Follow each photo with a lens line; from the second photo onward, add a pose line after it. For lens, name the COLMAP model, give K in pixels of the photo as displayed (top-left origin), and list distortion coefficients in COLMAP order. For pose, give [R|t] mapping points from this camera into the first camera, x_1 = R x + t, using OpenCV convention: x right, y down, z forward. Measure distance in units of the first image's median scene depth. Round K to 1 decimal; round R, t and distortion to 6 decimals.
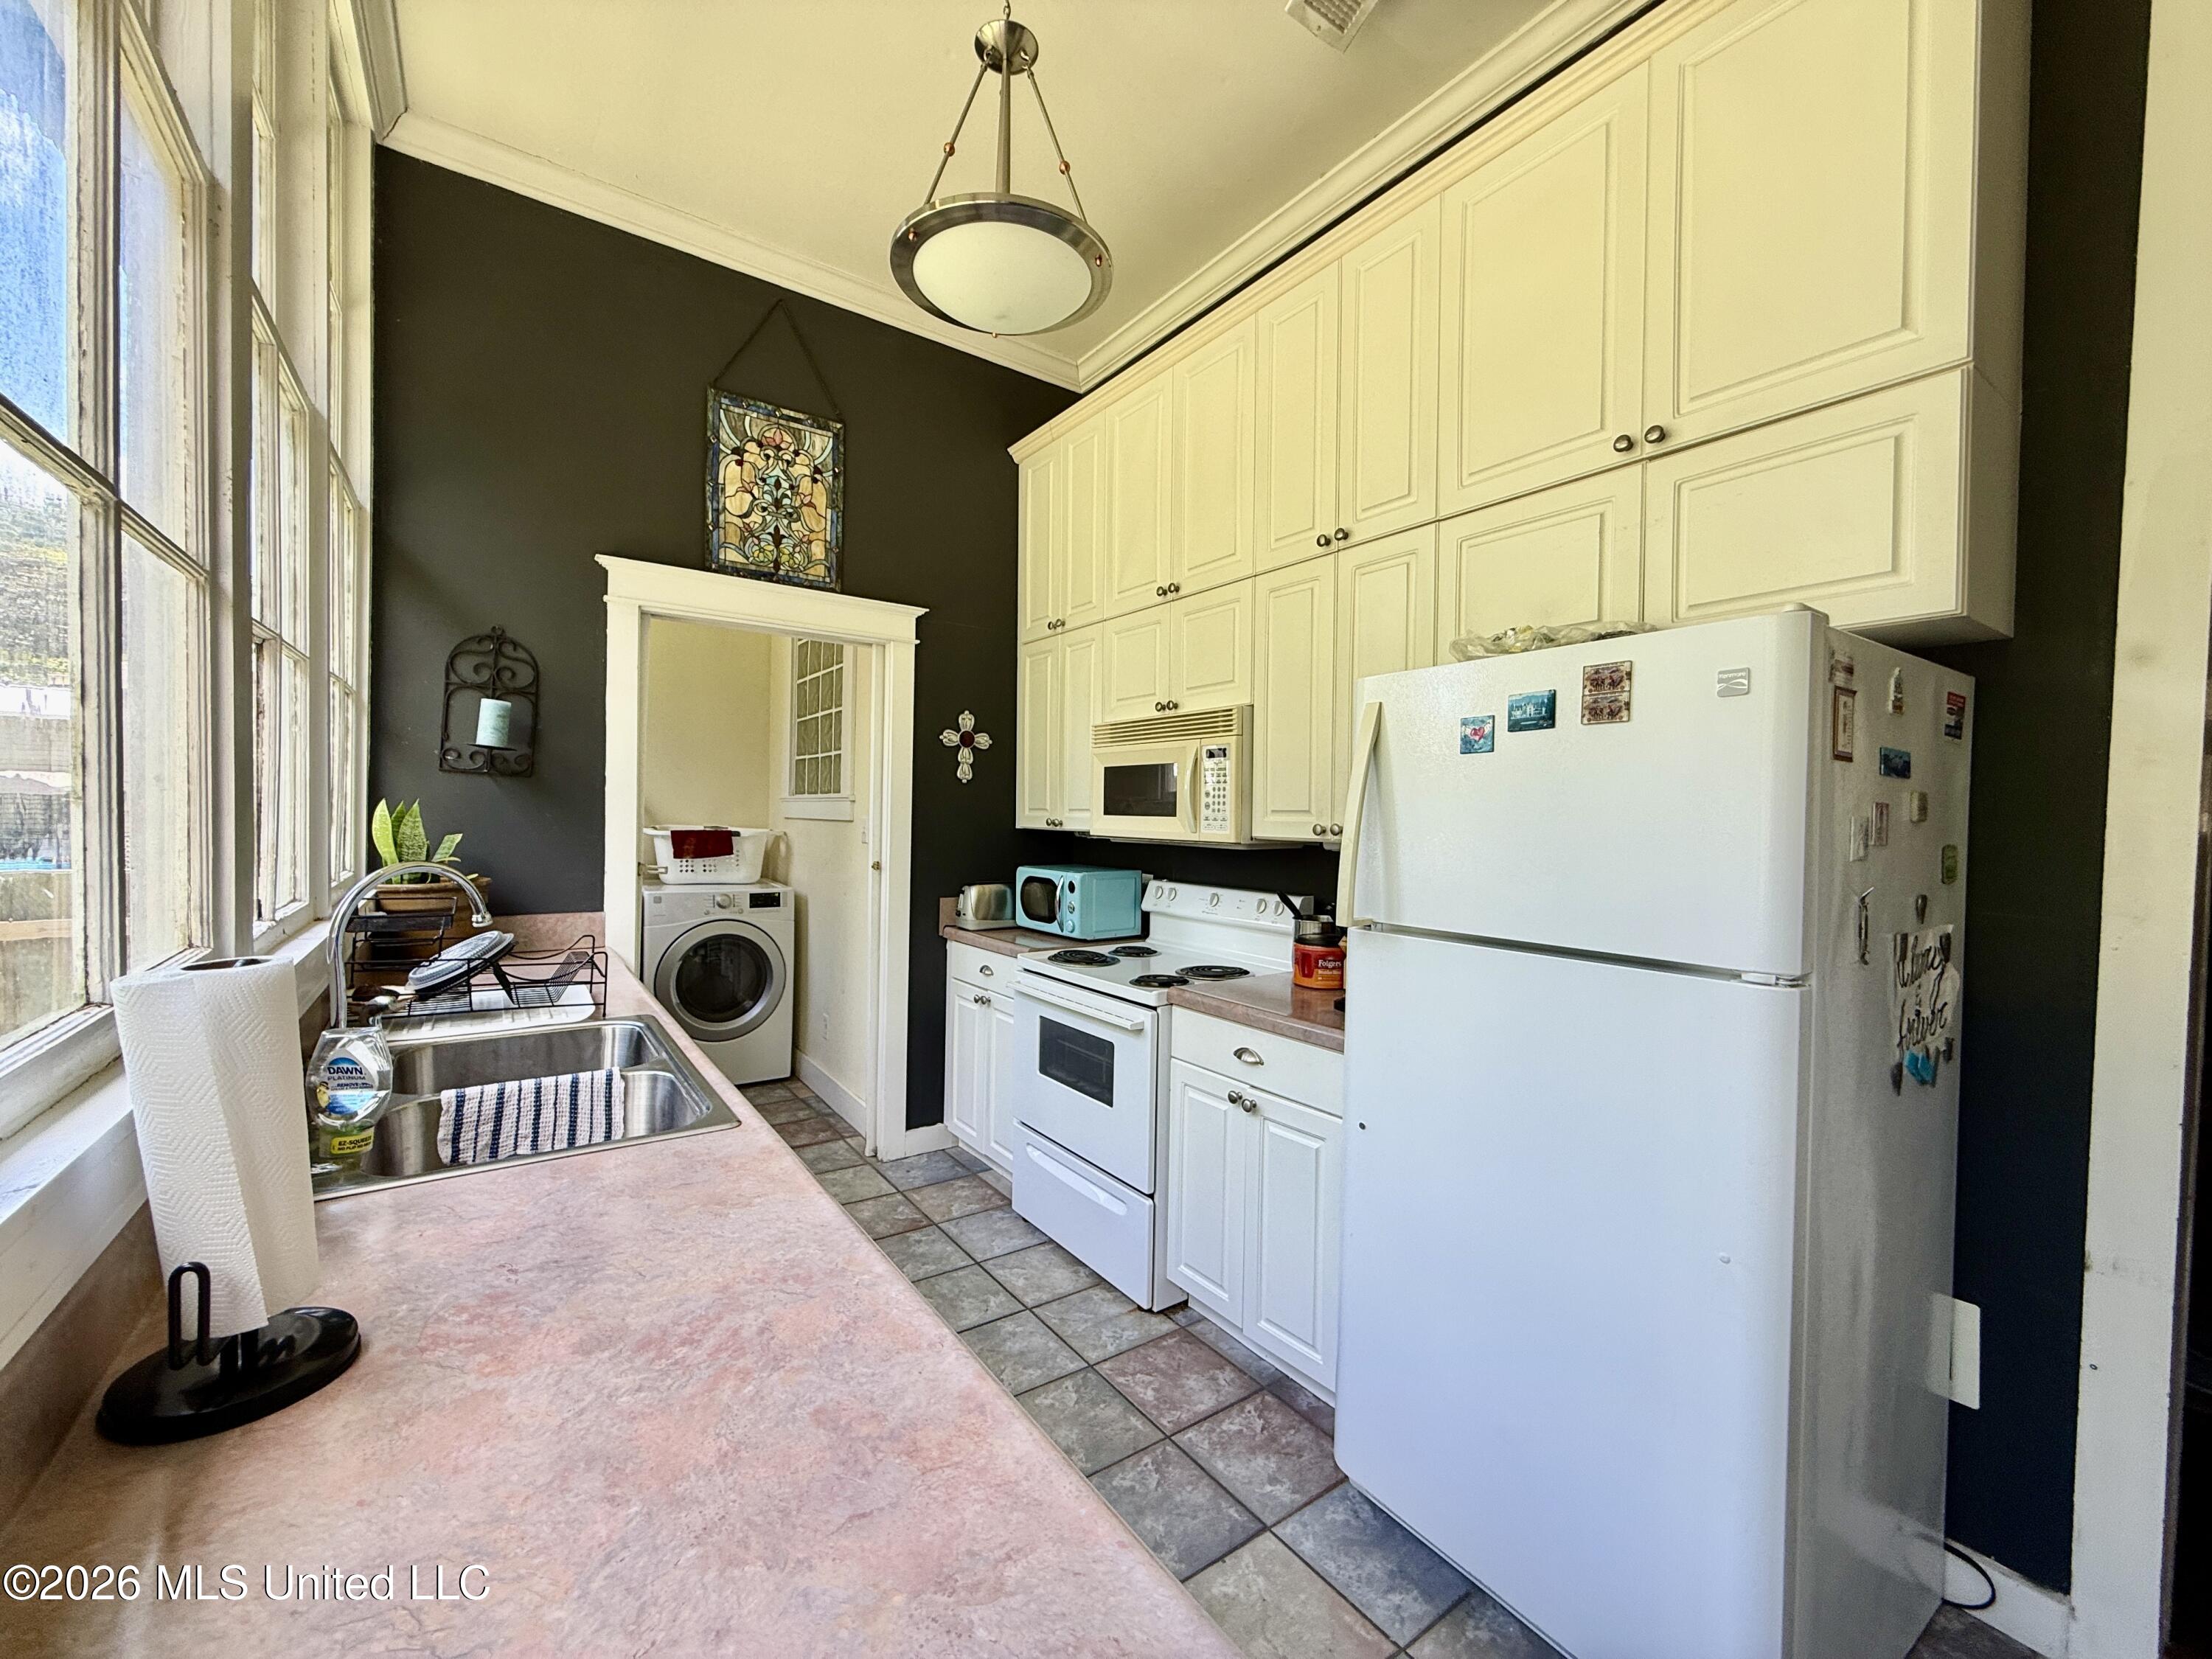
lens RADIAL K [[886.0, 0, 1094.8], [0, 886.0, 830.1], [0, 0, 1]] dist [-0.001205, -0.000093]
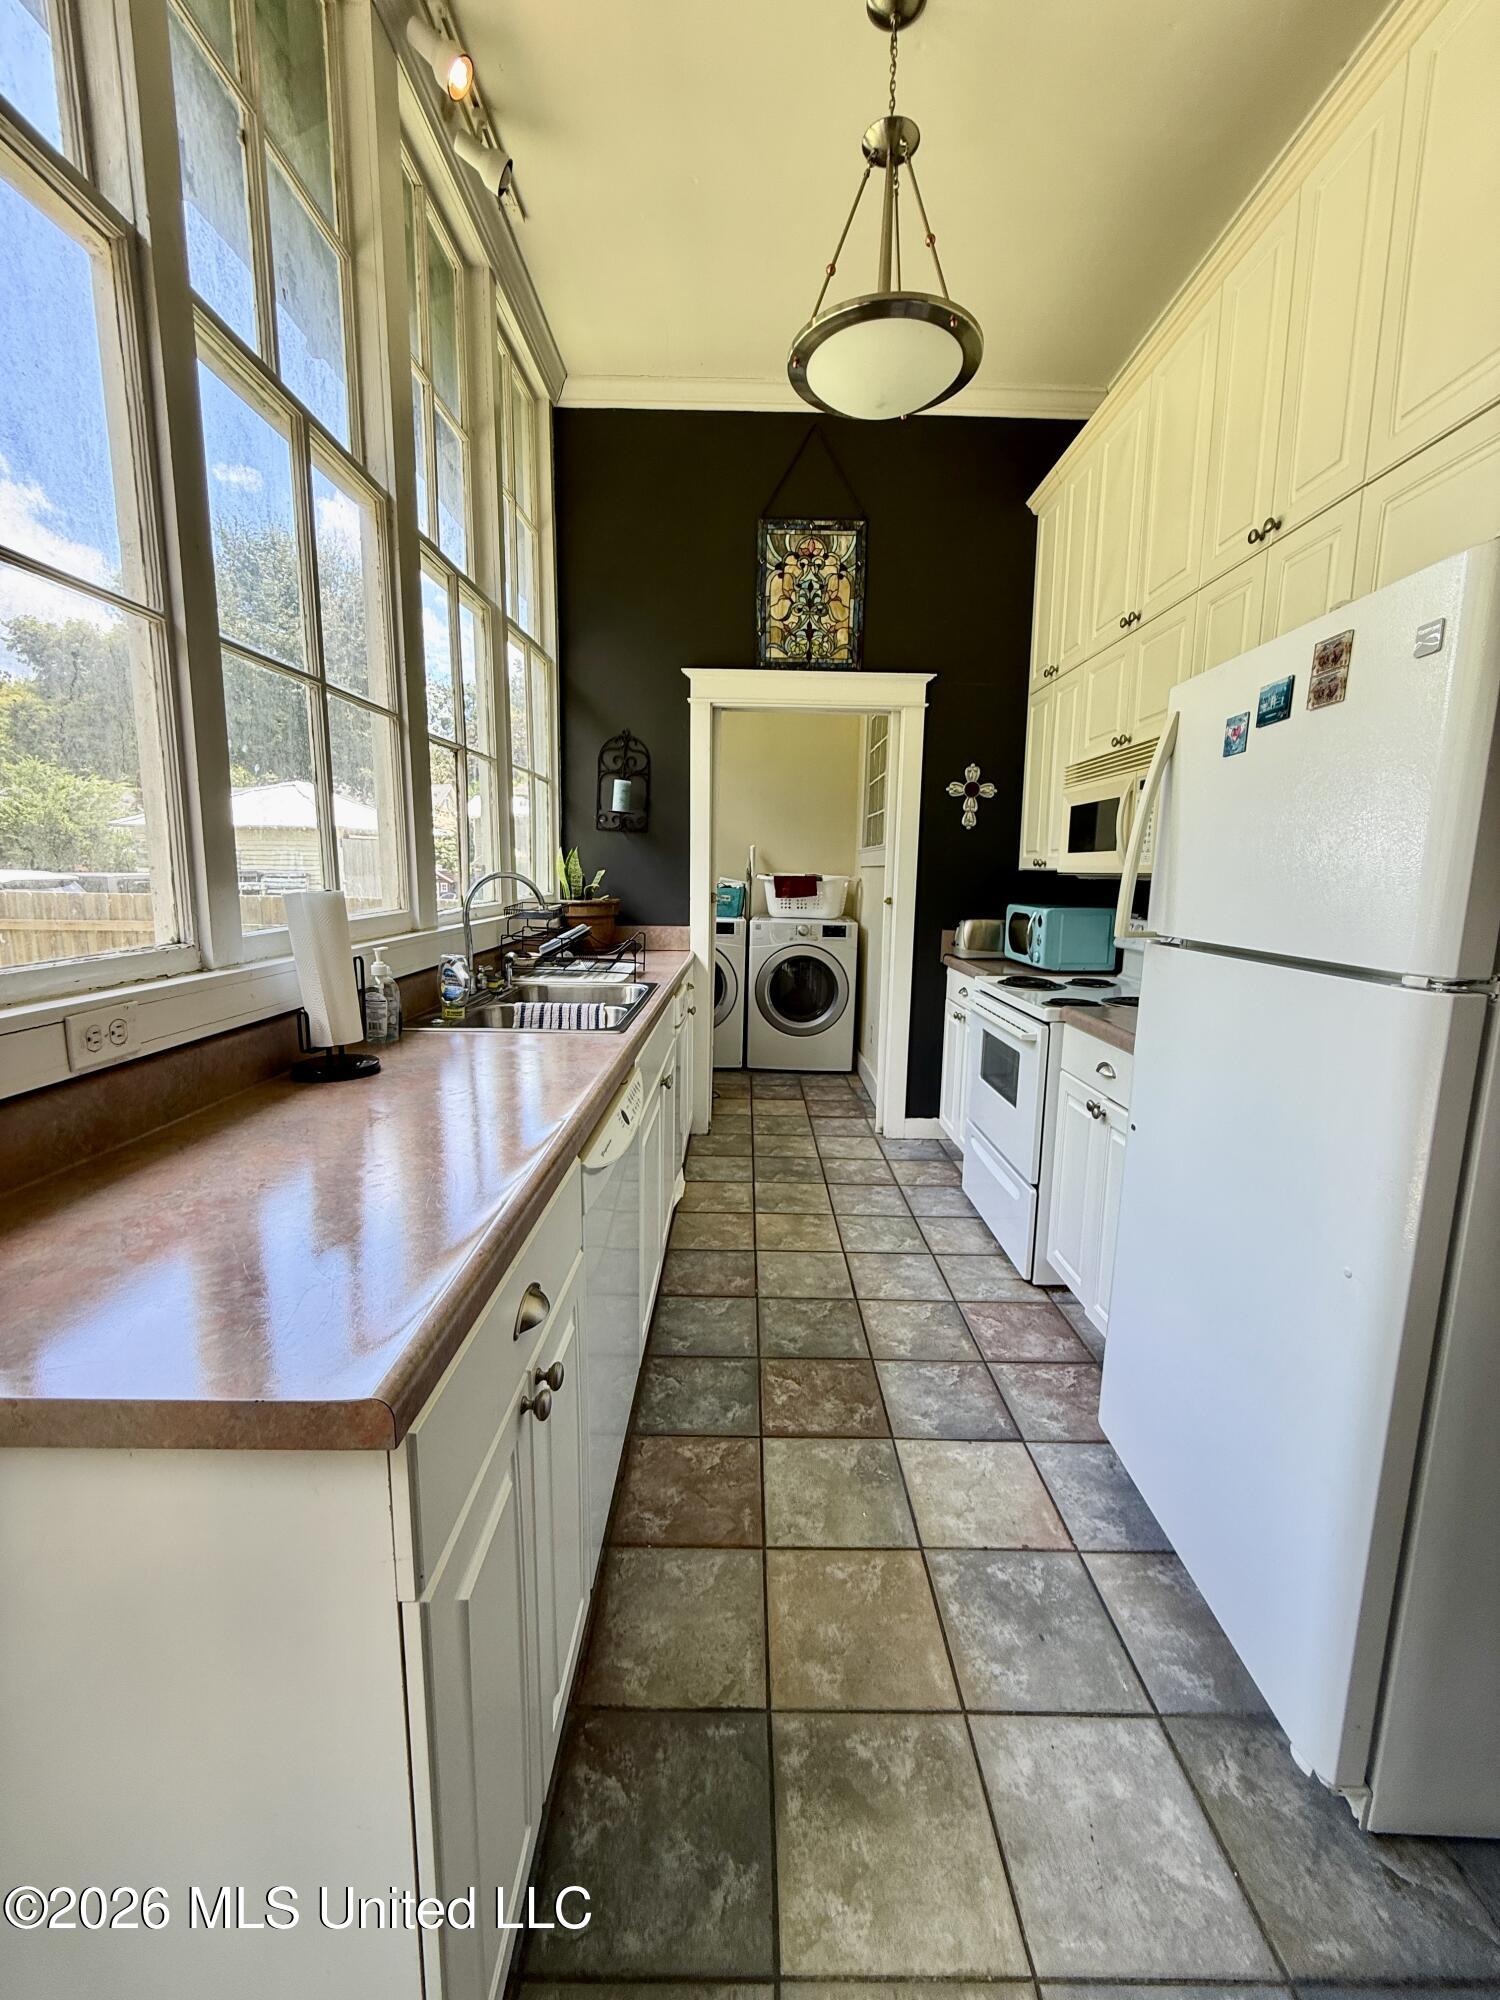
lens RADIAL K [[801.1, 0, 746.4], [0, 801.1, 994.5], [0, 0, 1]] dist [-0.001205, -0.000093]
pose [[0.818563, 0.081506, -0.568604, 0.257869], [-0.009853, 0.991729, 0.127974, 0.032773], [0.574332, -0.099153, 0.812596, -0.017352]]
